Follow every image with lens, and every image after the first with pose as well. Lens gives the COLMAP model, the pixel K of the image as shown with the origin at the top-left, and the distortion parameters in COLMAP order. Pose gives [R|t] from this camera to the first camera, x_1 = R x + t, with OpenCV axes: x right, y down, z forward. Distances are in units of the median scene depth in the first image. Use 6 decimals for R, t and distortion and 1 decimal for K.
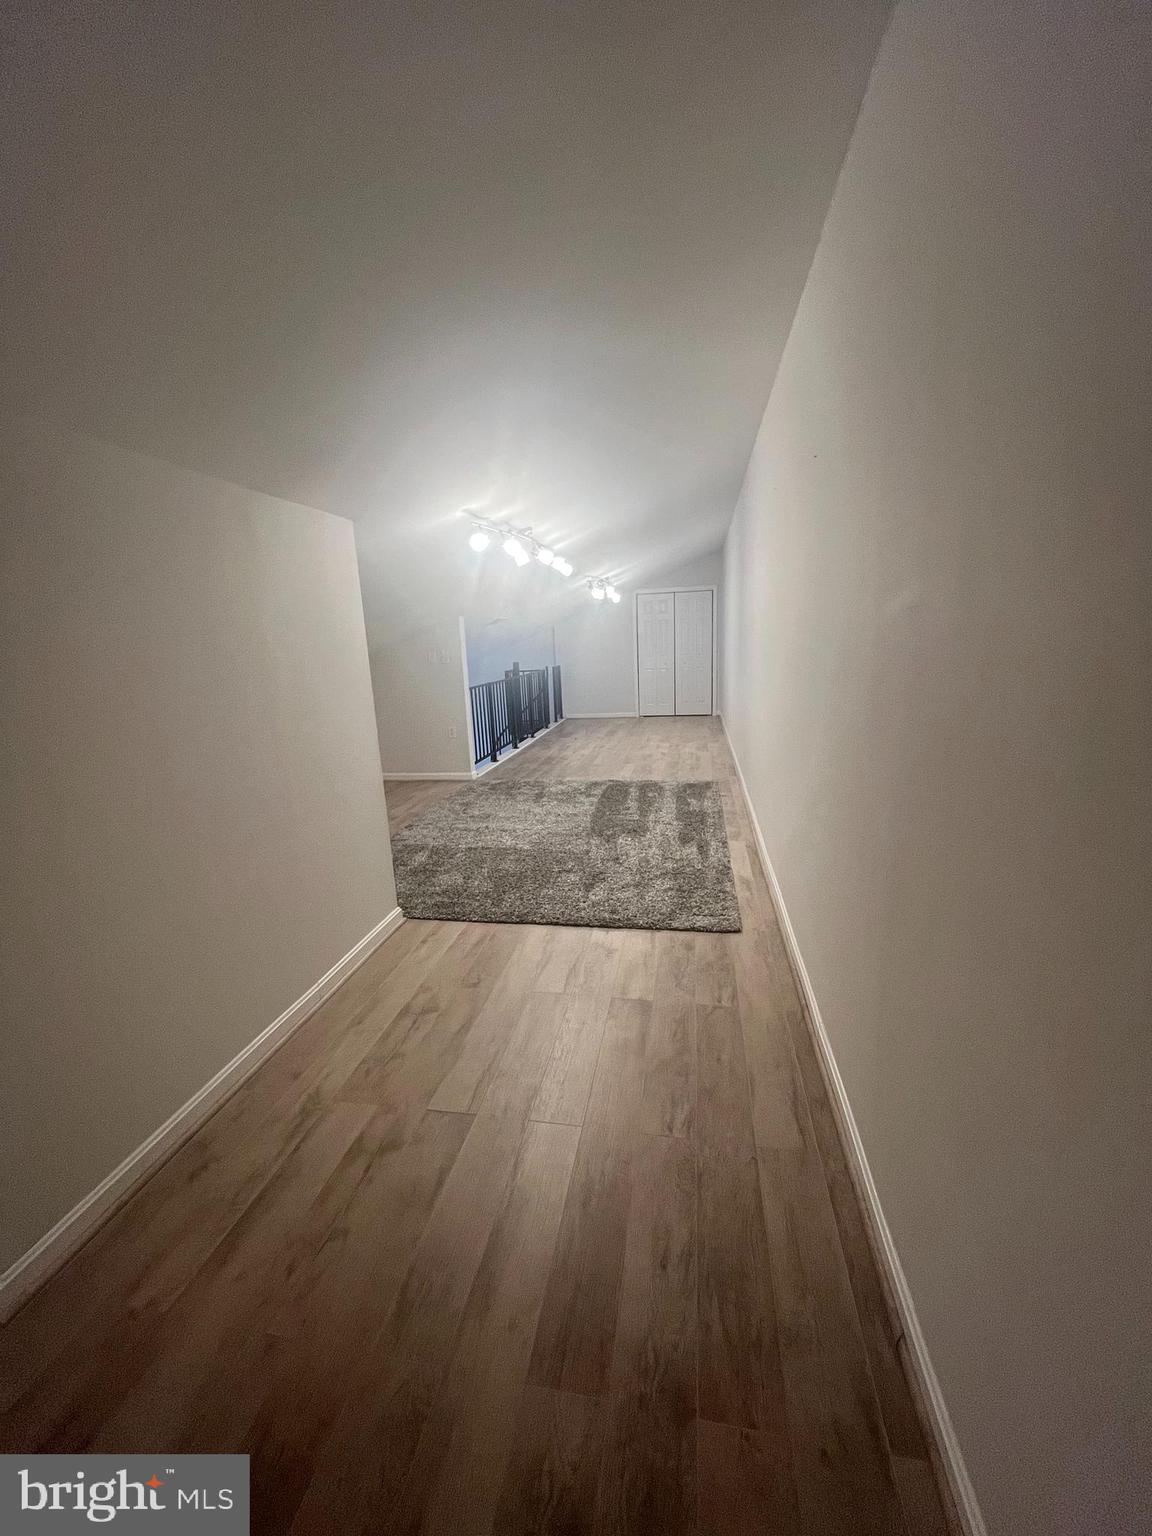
lens RADIAL K [[614.9, 0, 566.0], [0, 614.9, 760.5], [0, 0, 1]] dist [-0.000447, -0.000378]
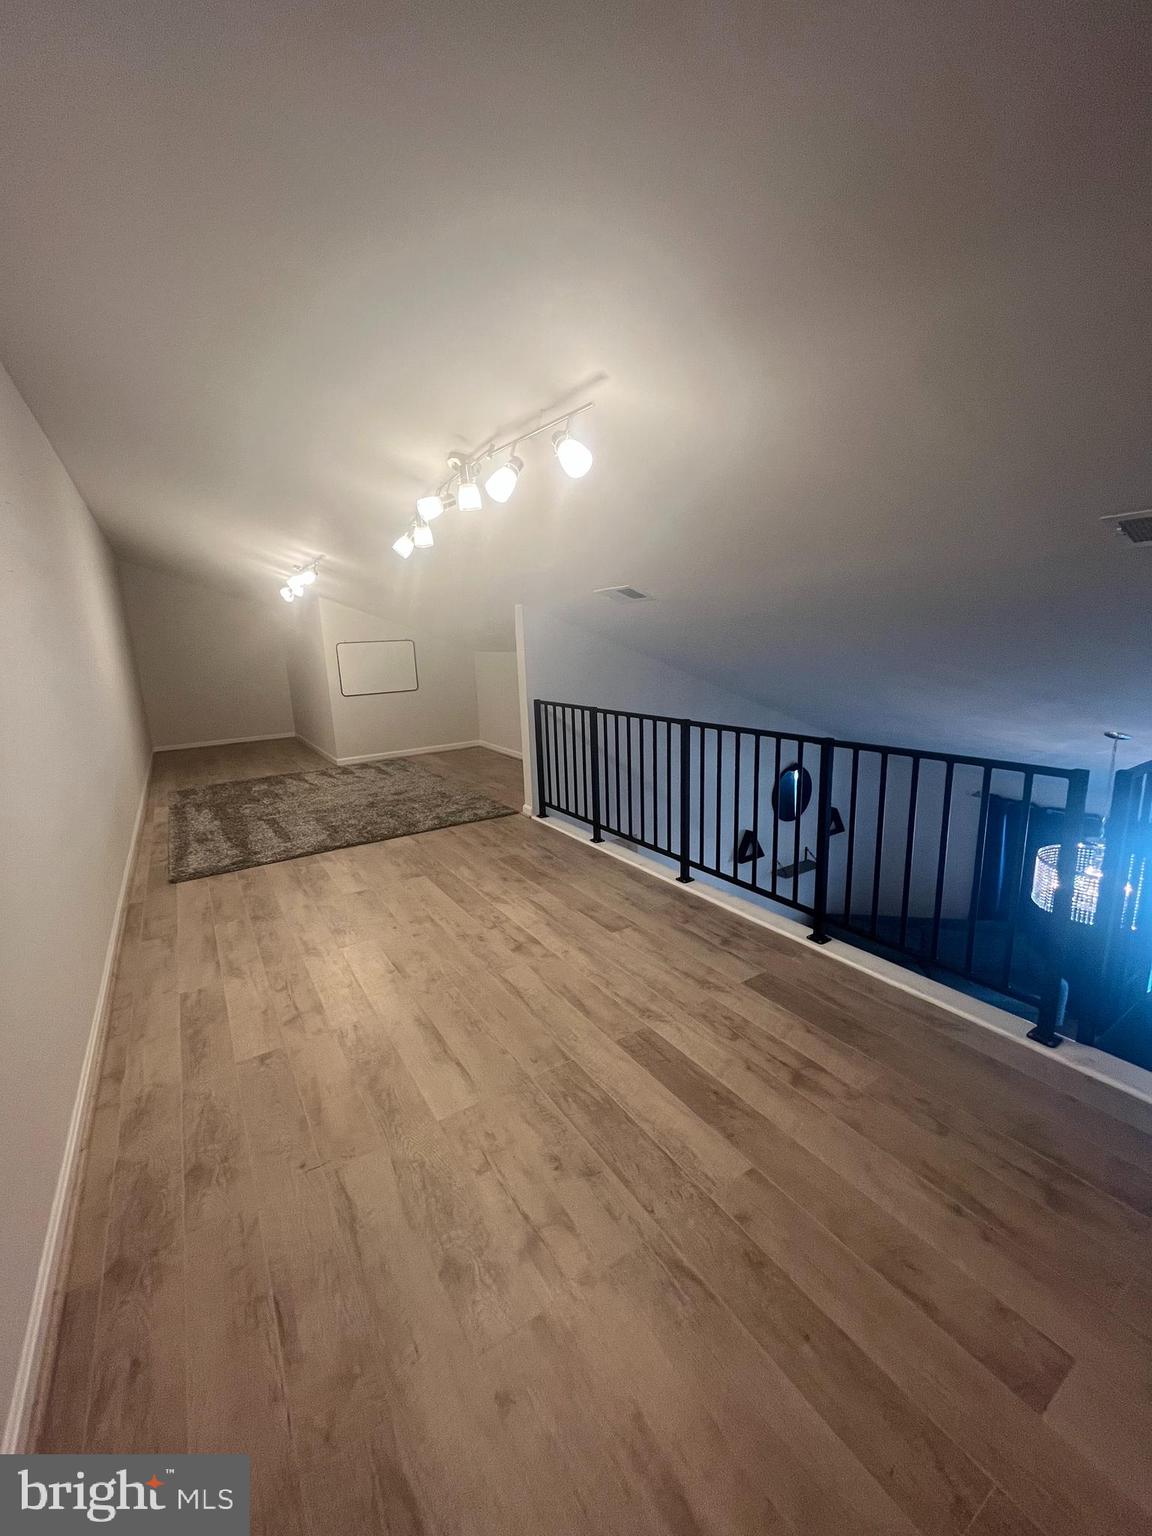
lens RADIAL K [[614.9, 0, 566.0], [0, 614.9, 760.5], [0, 0, 1]] dist [-0.000447, -0.000378]
pose [[-0.719017, 0.200098, -0.665564, 0.512409], [-0.069813, 0.932017, 0.355626, -0.506388], [0.691477, 0.302167, -0.656167, 2.452574]]
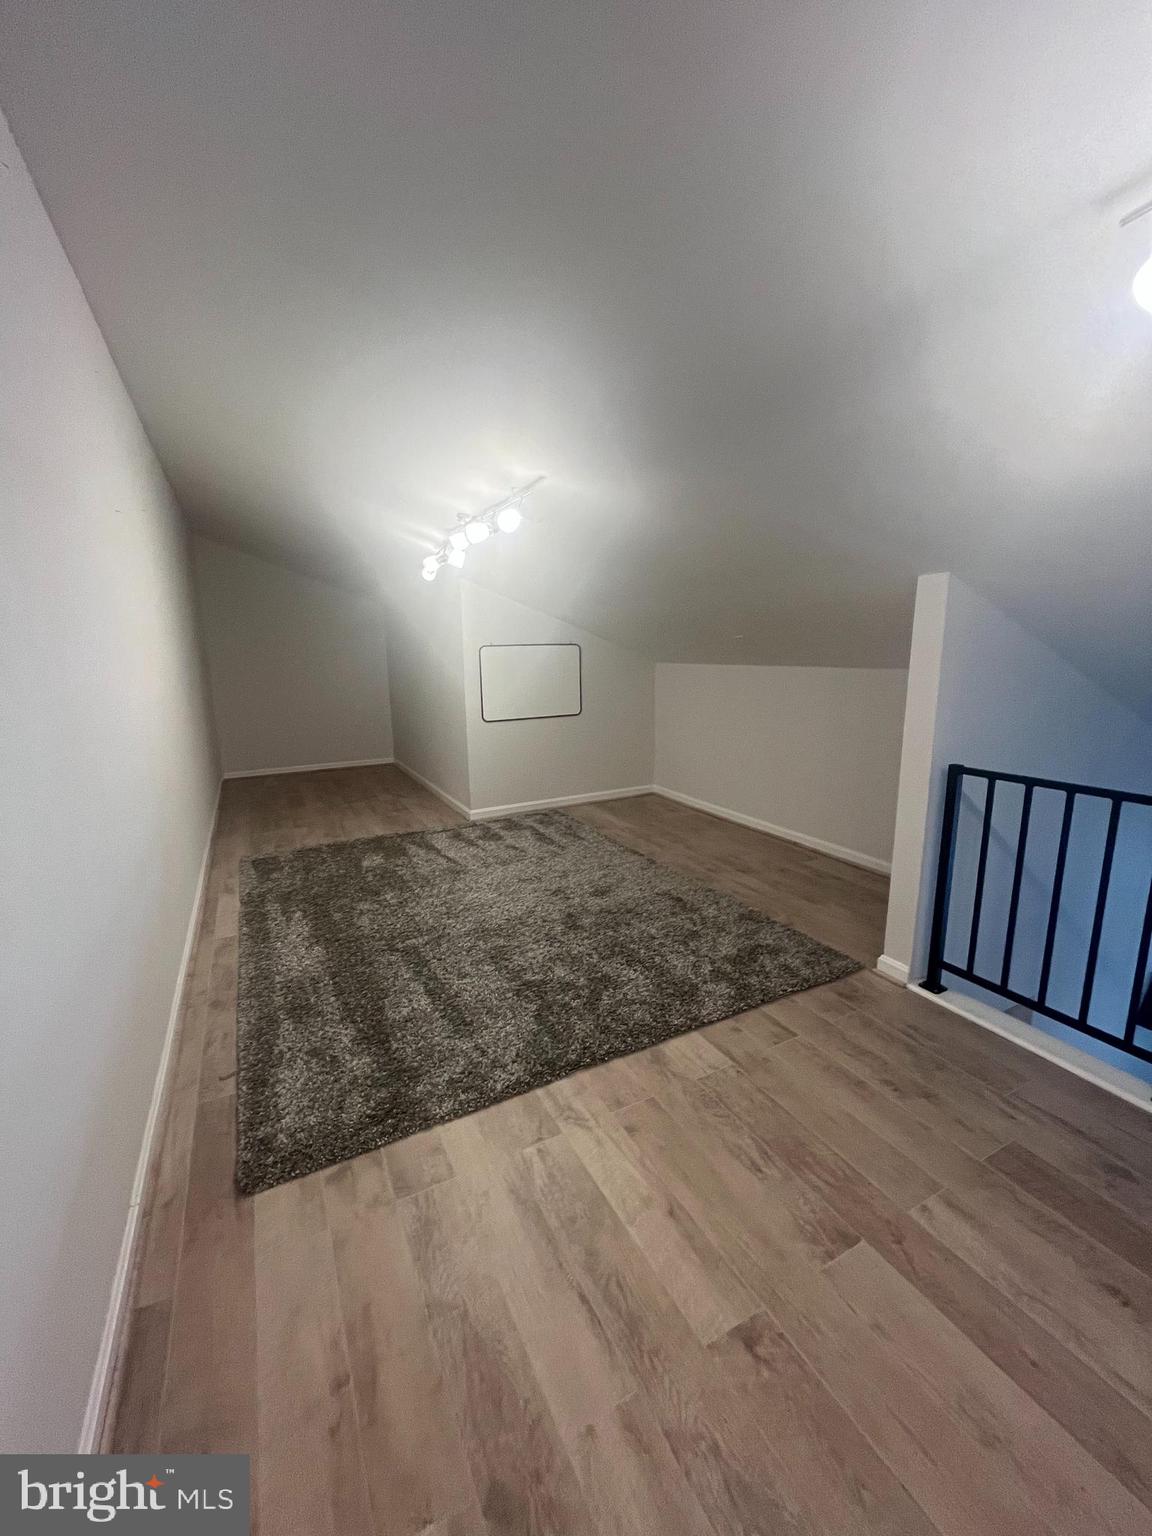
lens RADIAL K [[599.8, 0, 583.2], [0, 599.8, 783.1], [0, 0, 1]] dist [-0.001393, 0.000073]
pose [[-0.760702, 0.194109, -0.619399, 0.378755], [-0.078248, 0.919858, 0.384367, -0.374405], [0.644368, 0.340855, -0.684549, 1.794680]]
